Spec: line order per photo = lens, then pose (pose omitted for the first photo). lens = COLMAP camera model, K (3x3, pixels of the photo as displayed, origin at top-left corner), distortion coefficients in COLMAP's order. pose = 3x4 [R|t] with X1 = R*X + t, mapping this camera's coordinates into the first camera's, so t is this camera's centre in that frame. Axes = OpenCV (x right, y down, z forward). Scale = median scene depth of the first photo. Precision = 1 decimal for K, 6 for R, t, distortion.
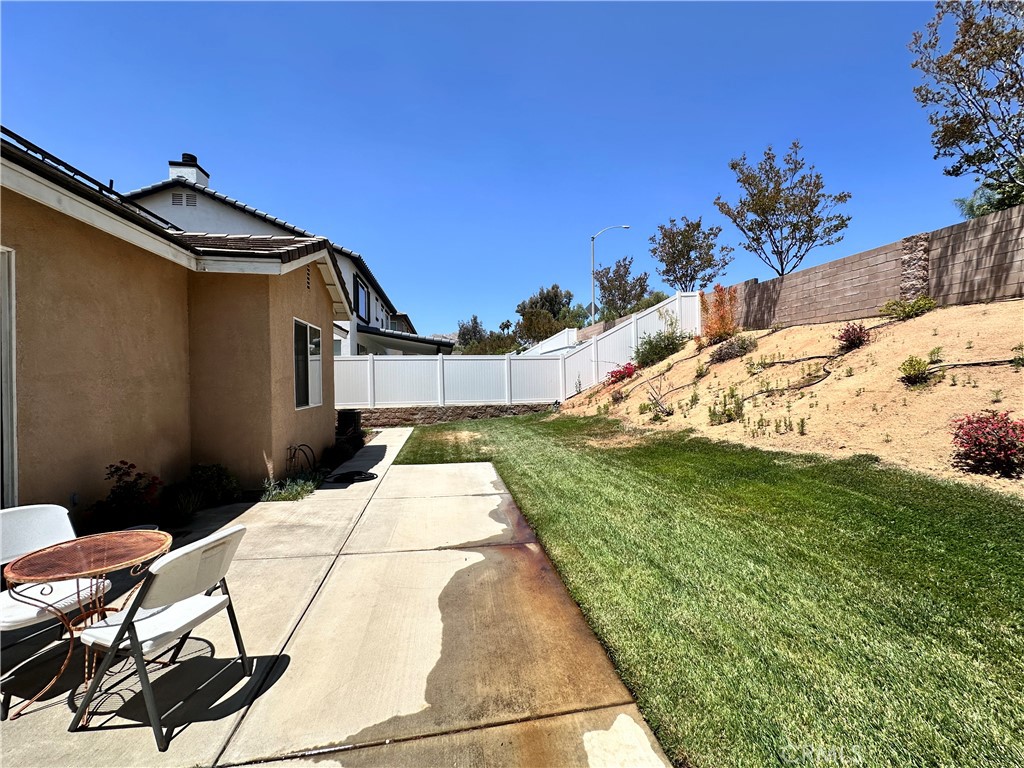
lens RADIAL K [[408.7, 0, 519.1], [0, 408.7, 384.3], [0, 0, 1]] dist [-0.001801, -0.000520]
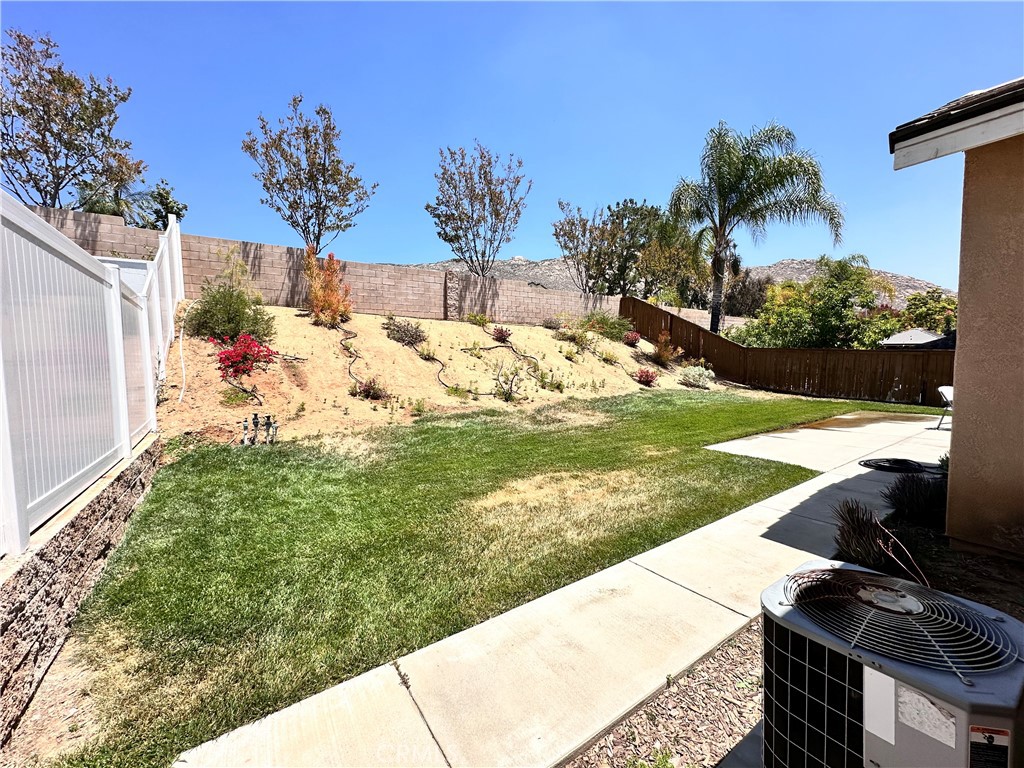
lens RADIAL K [[408.7, 0, 510.3], [0, 408.7, 386.0], [0, 0, 1]] dist [-0.001801, -0.000520]
pose [[-0.383784, -0.045312, 0.922310, -0.403294], [0.031348, 0.997580, 0.062054, -0.010028], [-0.922891, 0.052728, -0.381435, 0.948403]]
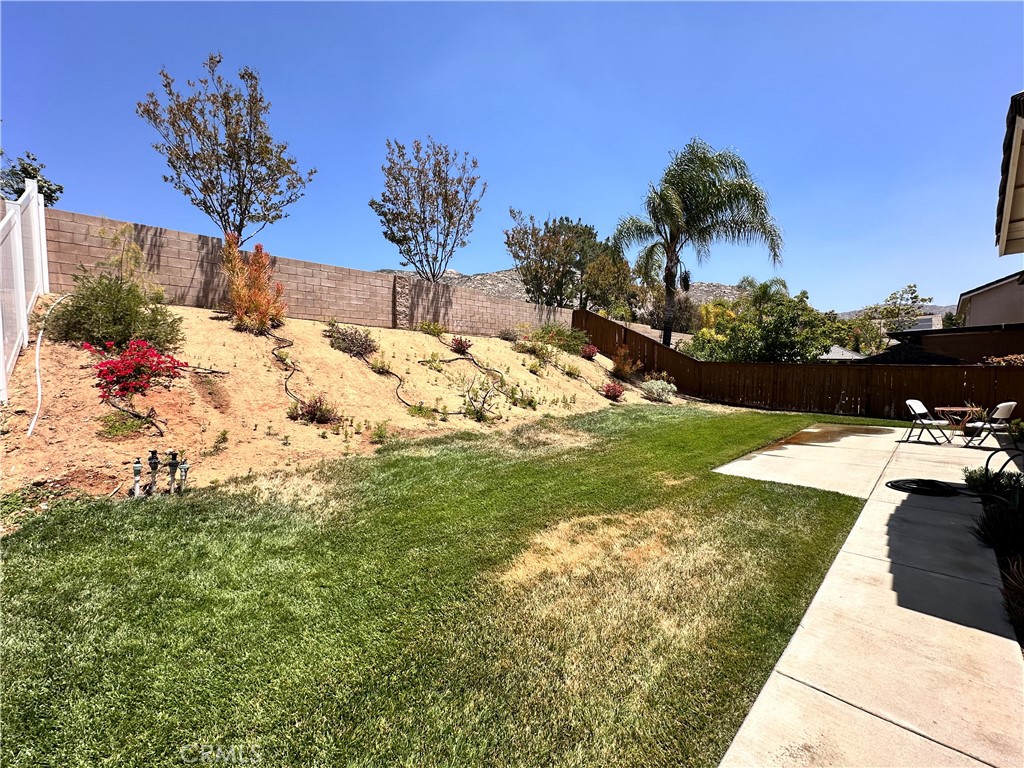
lens RADIAL K [[408.7, 0, 510.6], [0, 408.7, 387.4], [0, 0, 1]] dist [-0.001801, -0.000520]
pose [[-0.529635, -0.016326, 0.848068, -0.297336], [0.030253, 0.998815, 0.038122, -0.012850], [-0.847686, 0.045847, -0.528514, 0.967411]]
